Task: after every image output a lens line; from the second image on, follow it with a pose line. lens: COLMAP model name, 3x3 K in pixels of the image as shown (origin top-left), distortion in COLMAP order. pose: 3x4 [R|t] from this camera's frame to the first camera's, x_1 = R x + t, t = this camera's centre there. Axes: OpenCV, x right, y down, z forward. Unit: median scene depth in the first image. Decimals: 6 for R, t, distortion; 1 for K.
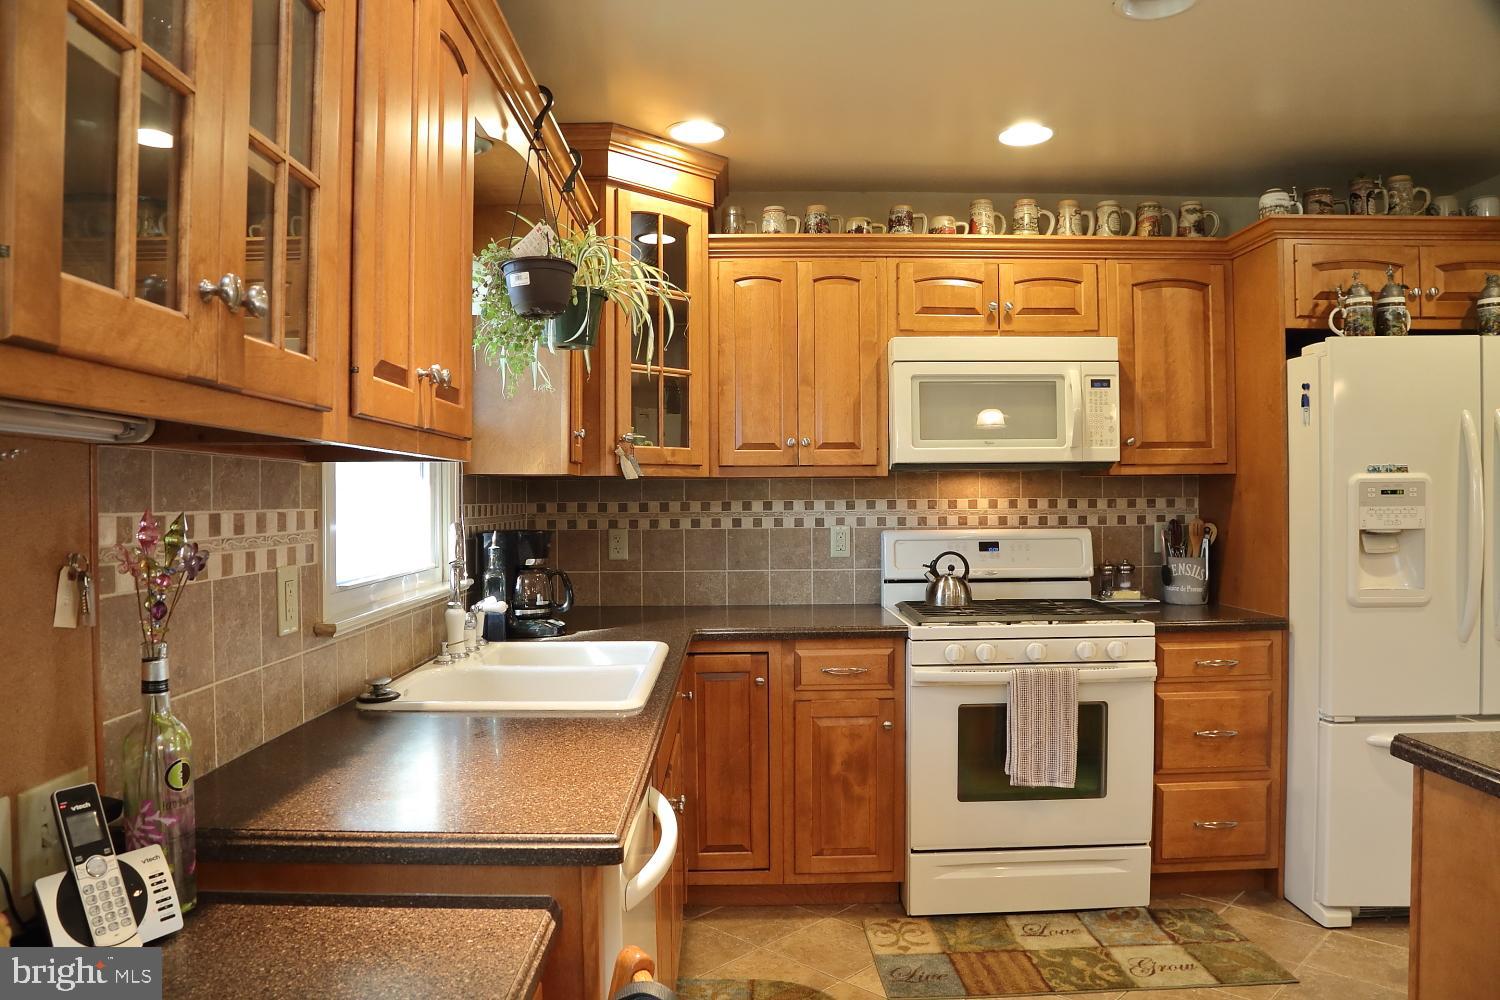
lens RADIAL K [[1025.3, 0, 750.0], [0, 1025.3, 500.0], [0, 0, 1]] dist [-0.114702, 0.064288]
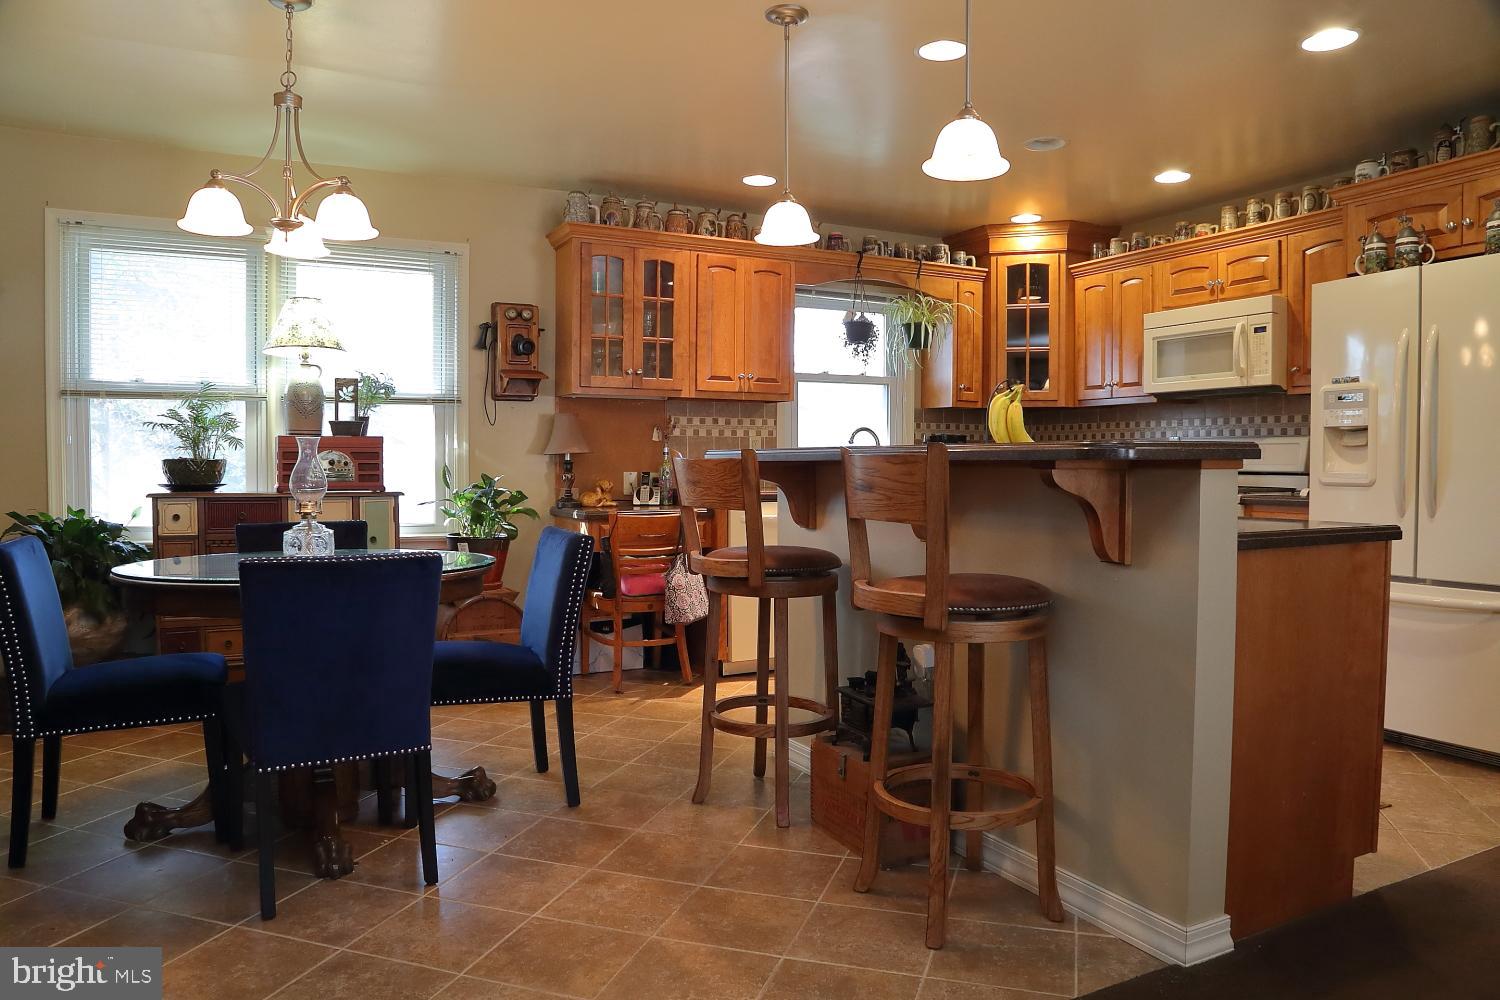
lens RADIAL K [[1025.3, 0, 750.0], [0, 1025.3, 500.0], [0, 0, 1]] dist [-0.114702, 0.064288]
pose [[0.445845, 0.041999, -0.894124, 1.277103], [-0.007302, 0.999036, 0.043286, 0.065853], [0.895080, -0.012770, 0.445722, -0.251718]]
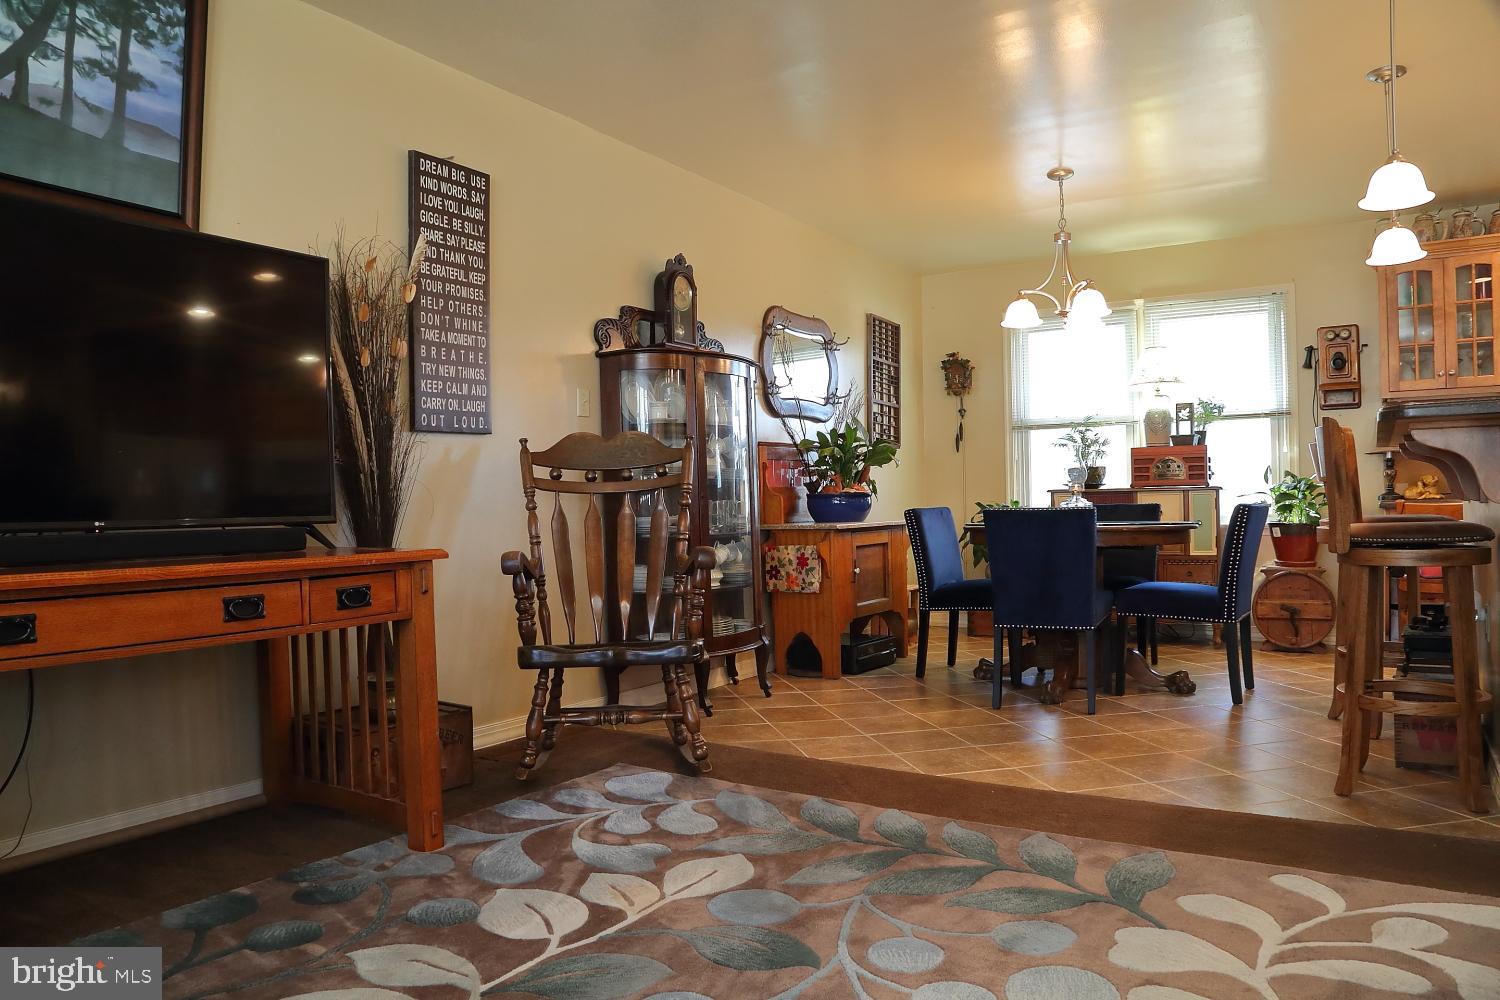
lens RADIAL K [[1025.3, 0, 750.0], [0, 1025.3, 500.0], [0, 0, 1]] dist [-0.114702, 0.064288]
pose [[-0.540504, 0.014581, -0.841215, 1.750393], [0.023042, 0.999731, 0.002524, 0.115254], [0.841026, -0.018019, -0.540695, 0.173070]]
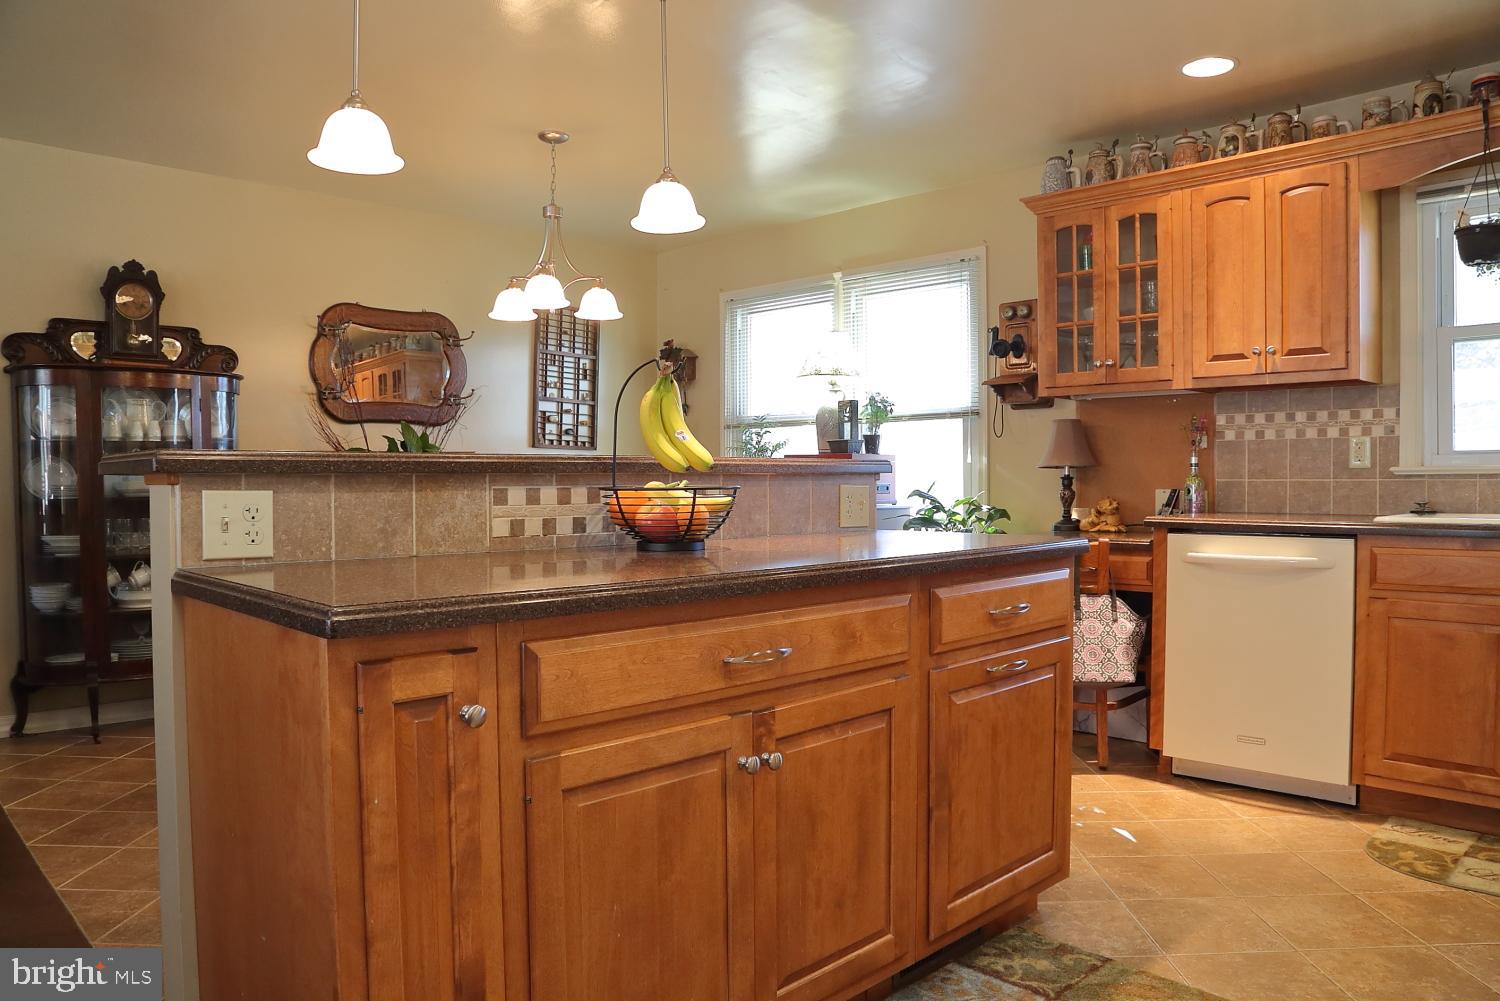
lens RADIAL K [[1042.0, 0, 750.0], [0, 1042.0, 500.5], [0, 0, 1]] dist [-0.116519, 0.063897]
pose [[-0.723913, 0.025602, -0.689417, 0.980411], [0.008536, 0.999567, 0.028156, 0.066903], [0.689839, 0.014498, -0.723818, 0.841132]]
